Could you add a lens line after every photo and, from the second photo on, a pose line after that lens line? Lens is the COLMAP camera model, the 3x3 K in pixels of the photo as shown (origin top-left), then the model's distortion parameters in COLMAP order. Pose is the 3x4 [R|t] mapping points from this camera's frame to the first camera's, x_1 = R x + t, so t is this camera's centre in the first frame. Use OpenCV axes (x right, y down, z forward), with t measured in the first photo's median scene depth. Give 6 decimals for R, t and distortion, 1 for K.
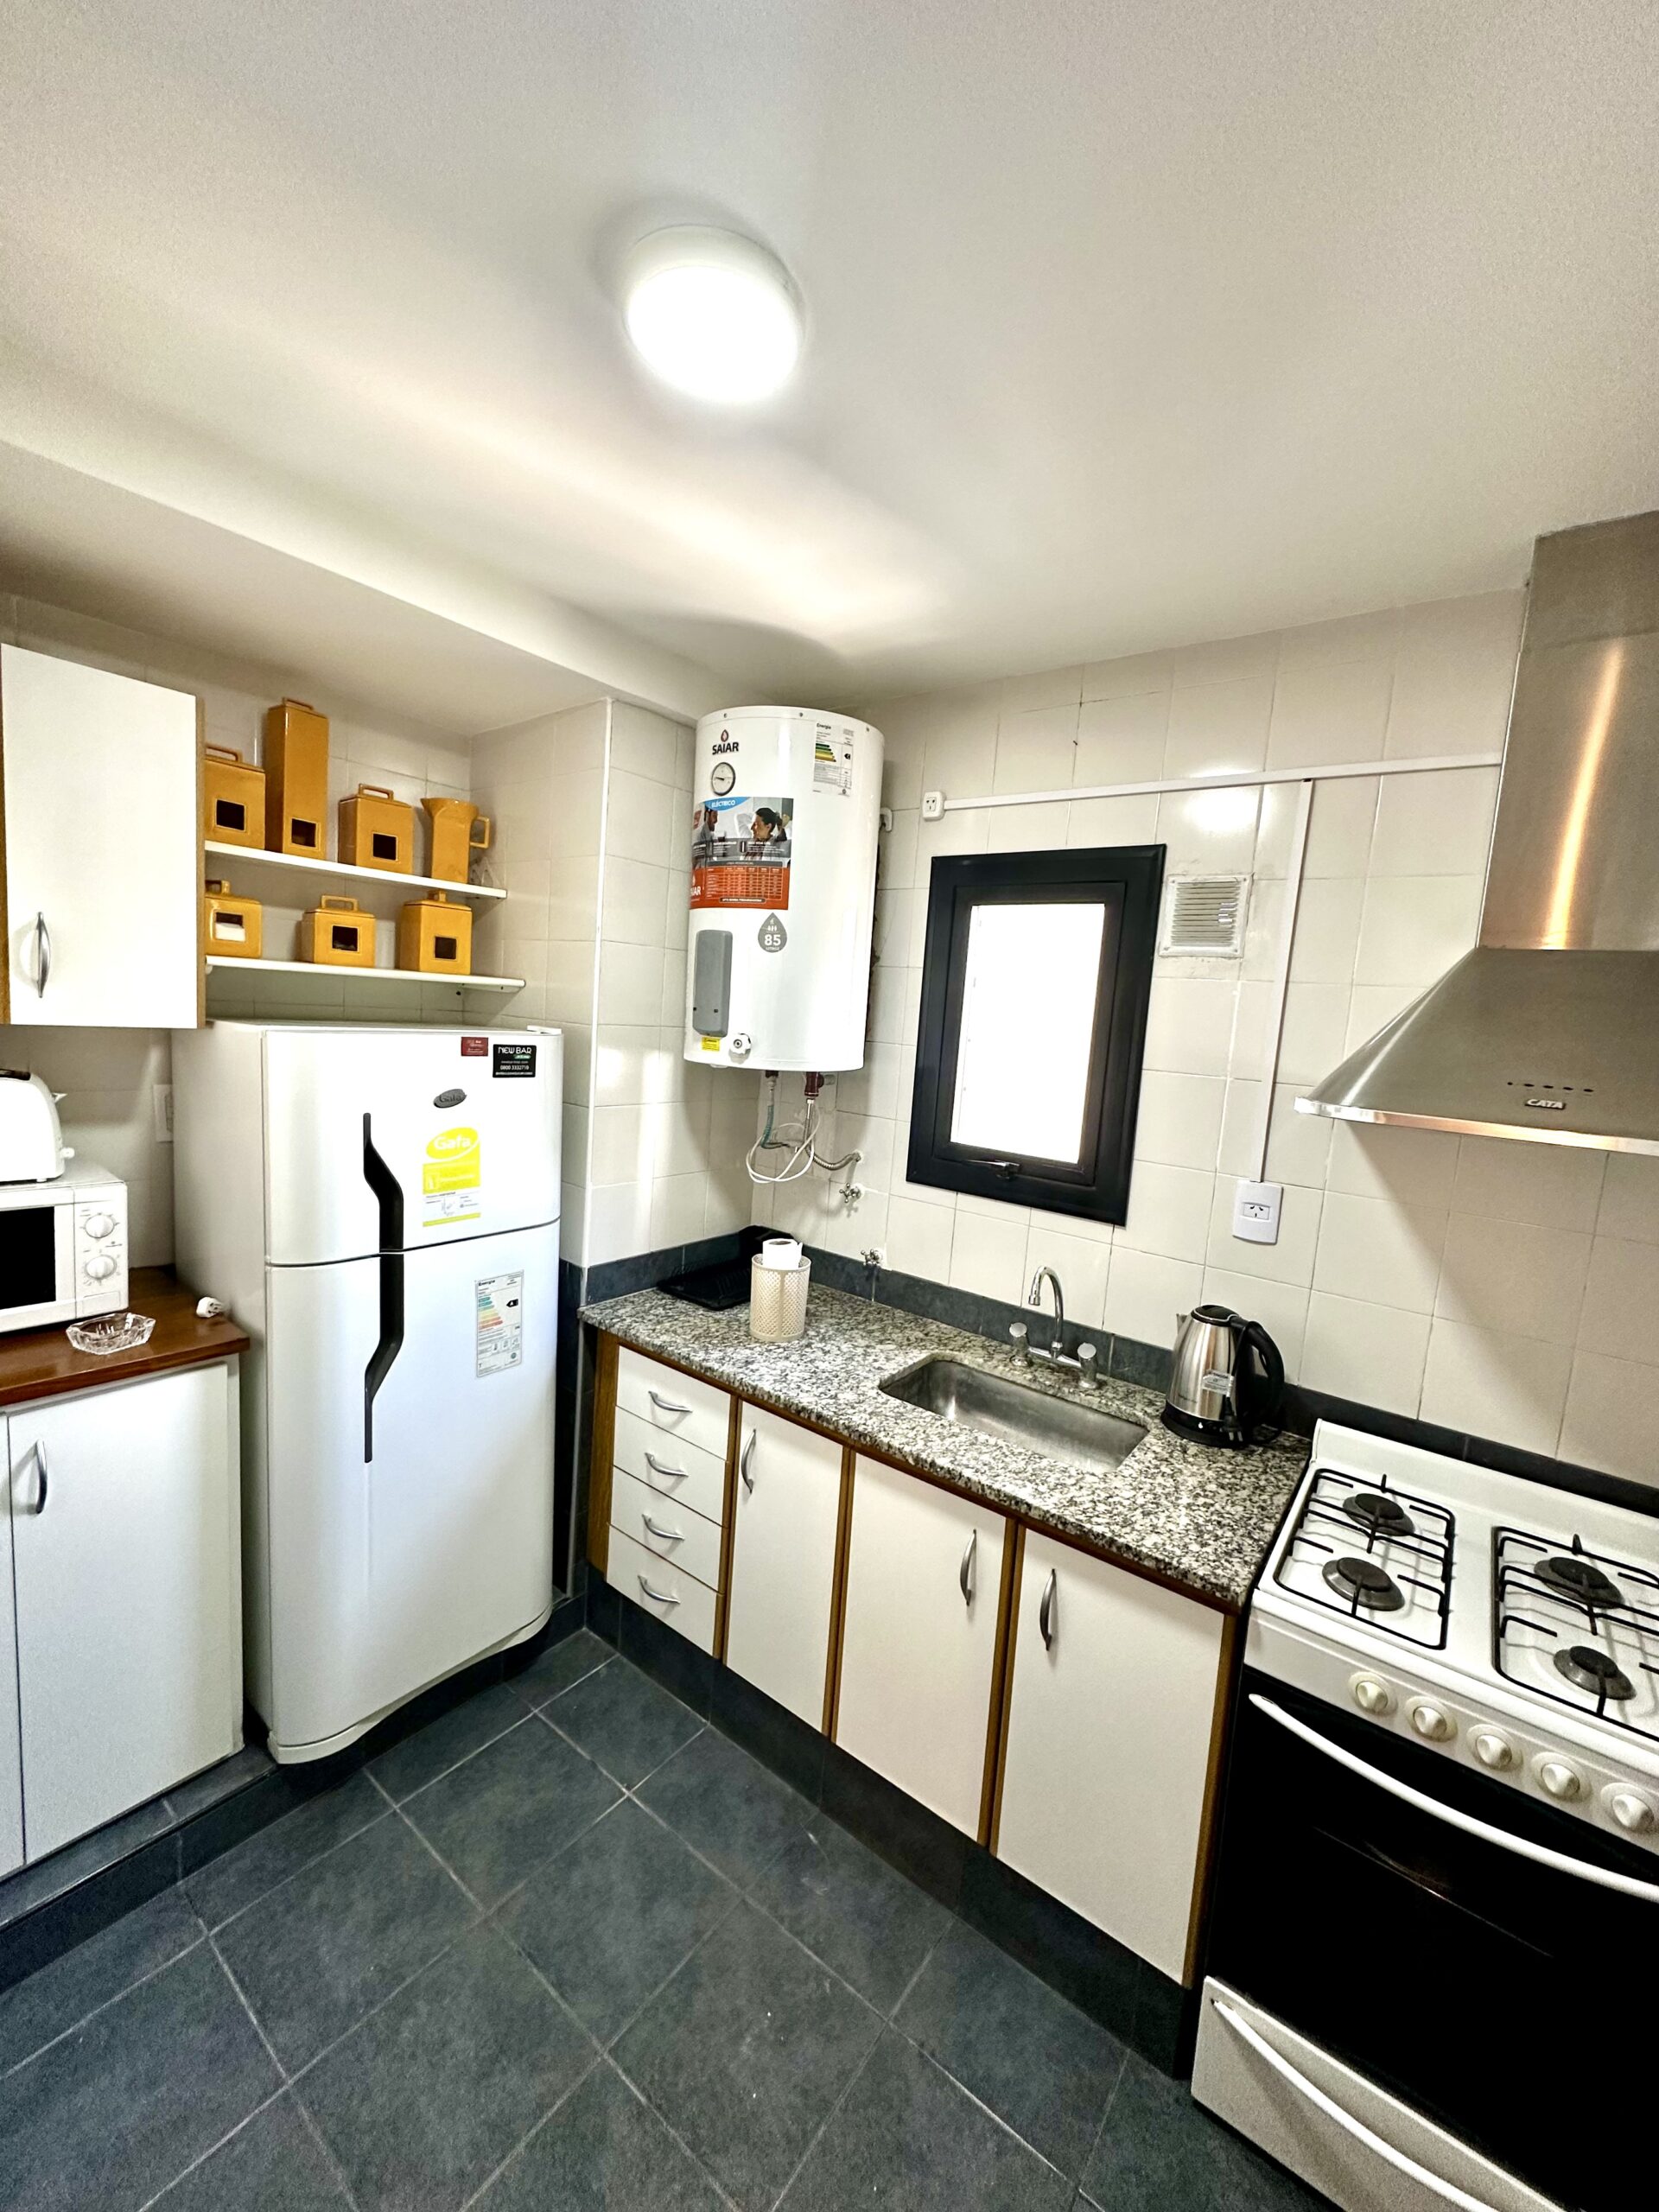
lens RADIAL K [[883.4, 0, 827.2], [0, 883.4, 1107.0], [0, 0, 1]] dist [-0.002881, 0.000101]
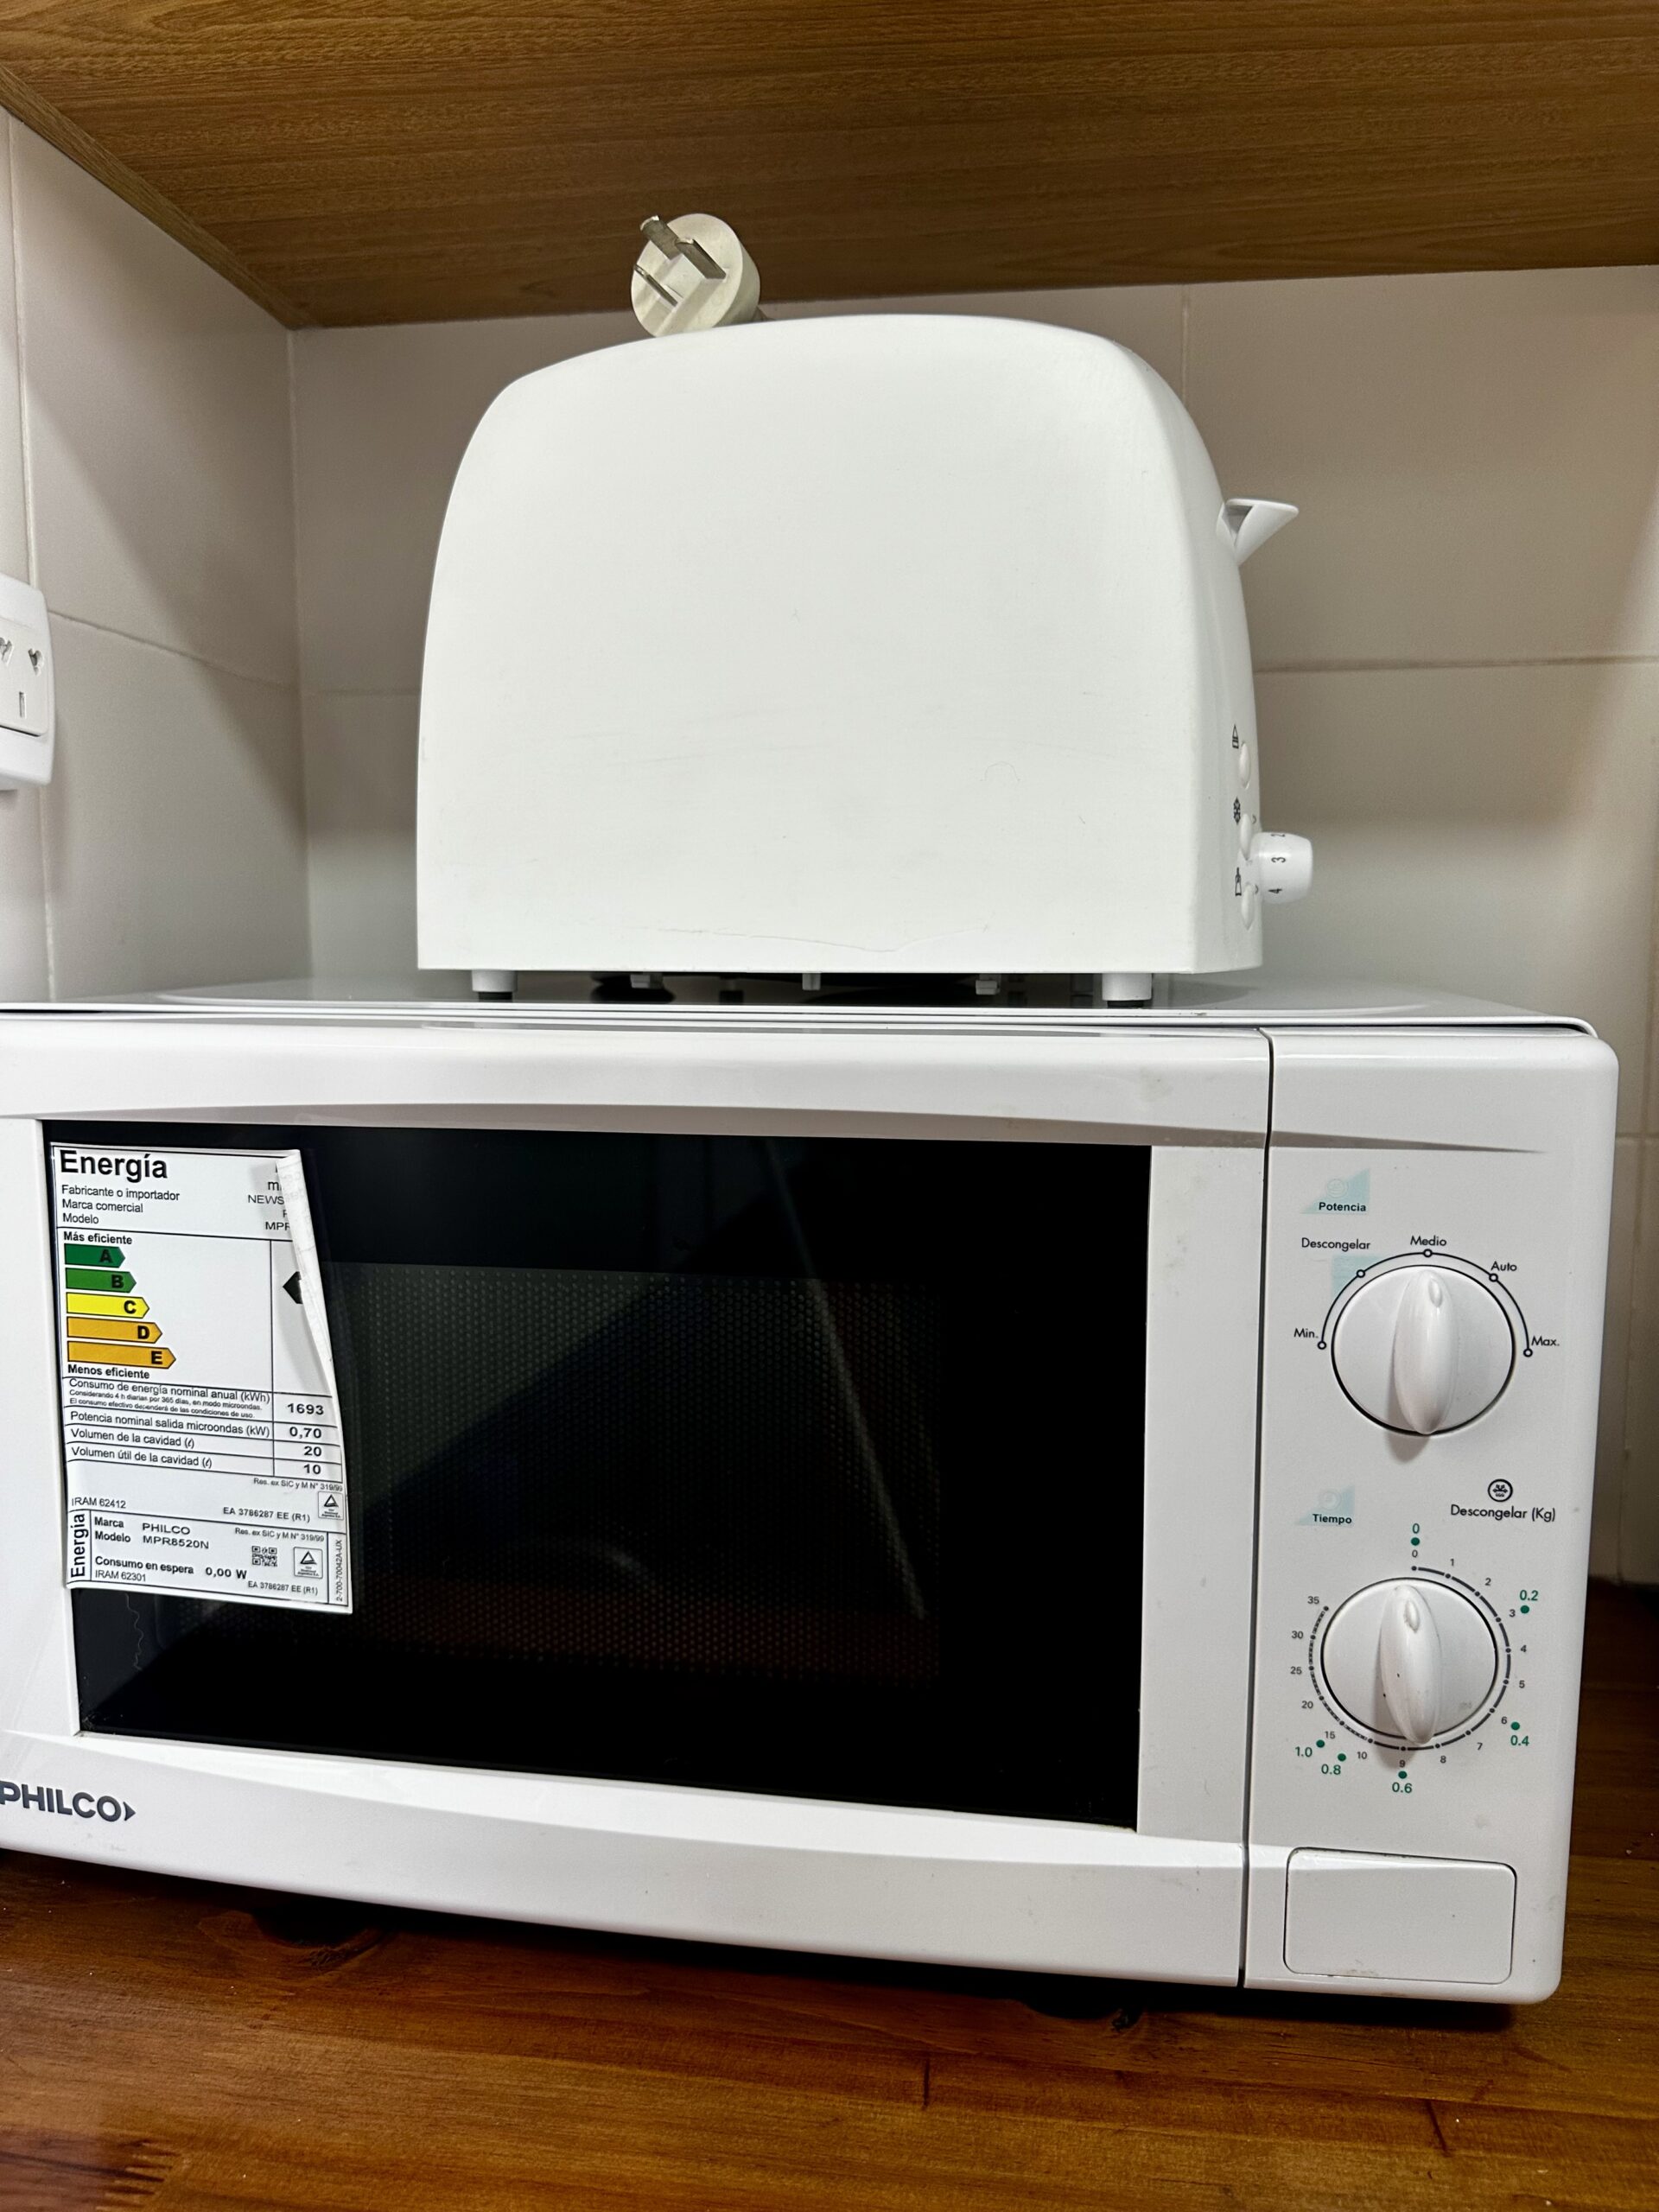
lens RADIAL K [[1576.2, 0, 825.6], [0, 1576.2, 1093.6], [0, 0, 1]] dist [0.000280, -0.005946]
pose [[0.501753, 0.021491, -0.864744, -0.591976], [-0.058062, 0.998273, -0.008881, 0.093770], [0.863060, 0.054665, 0.502134, 0.712680]]
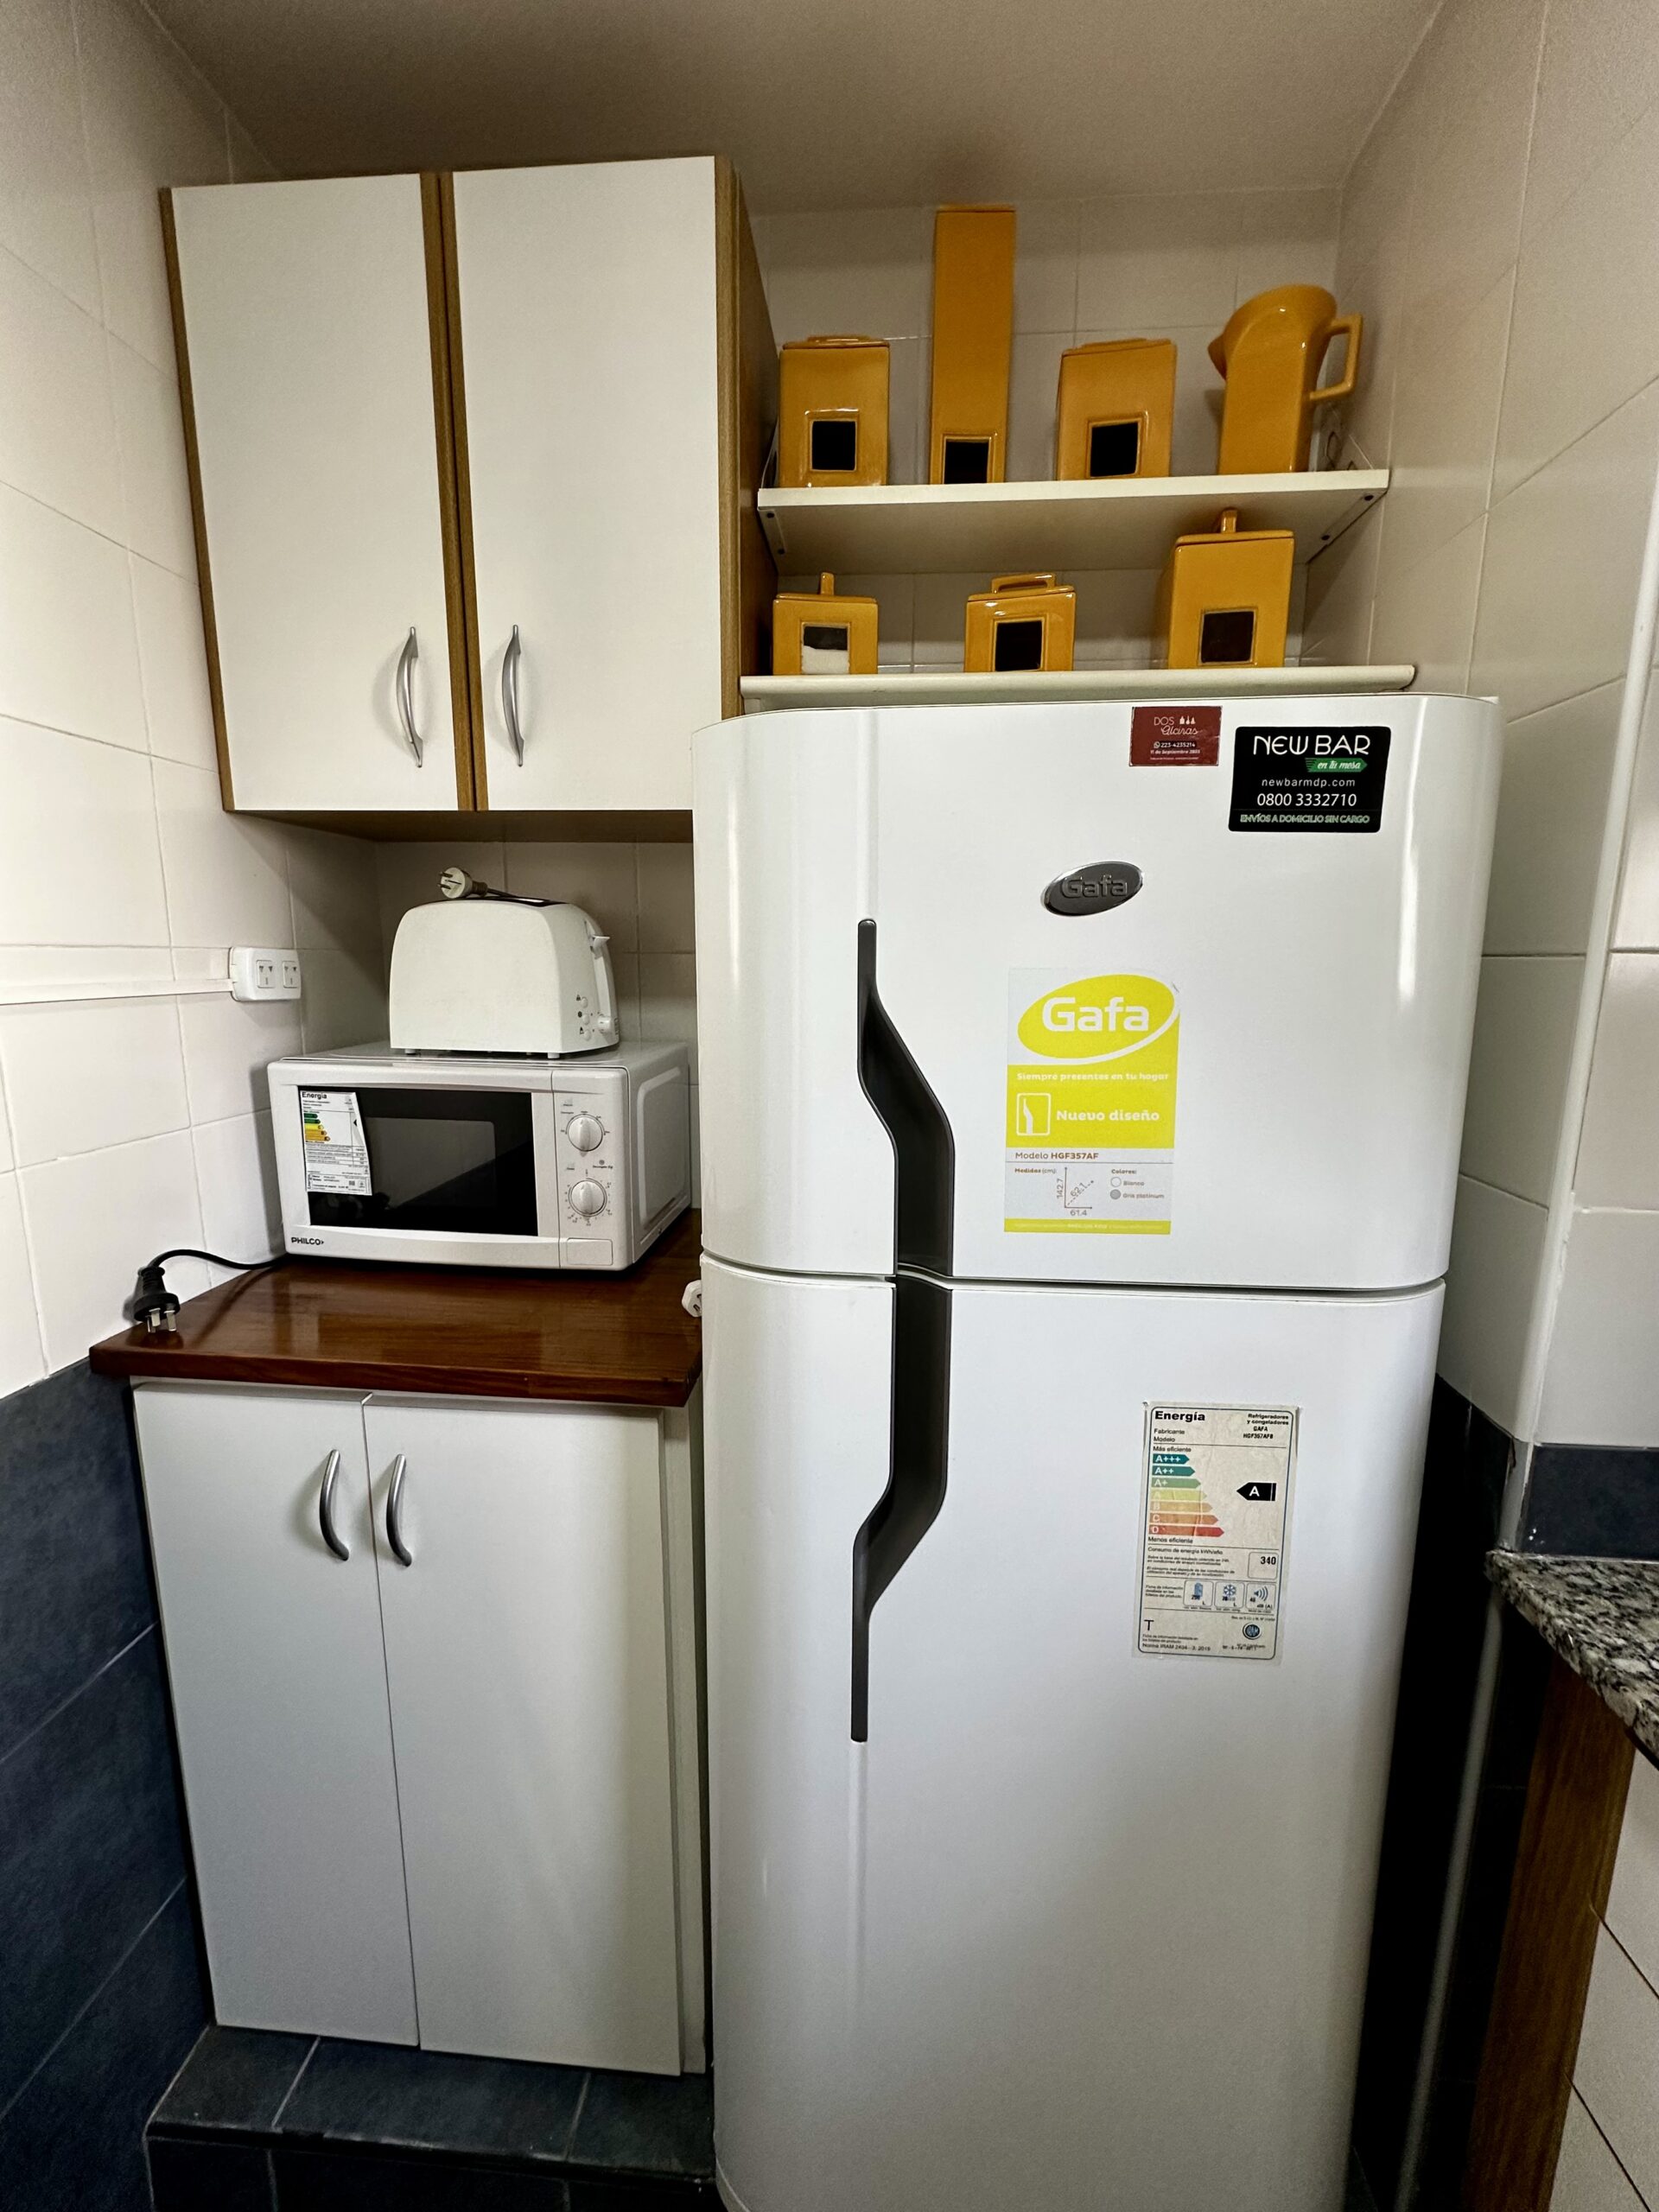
lens RADIAL K [[883.4, 0, 834.8], [0, 883.4, 1102.0], [0, 0, 1]] dist [-0.002881, 0.000101]
pose [[0.549935, 0.068656, -0.832381, -0.176840], [-0.064431, 0.997133, 0.039677, 0.067662], [0.832718, 0.031811, 0.552782, 0.703492]]
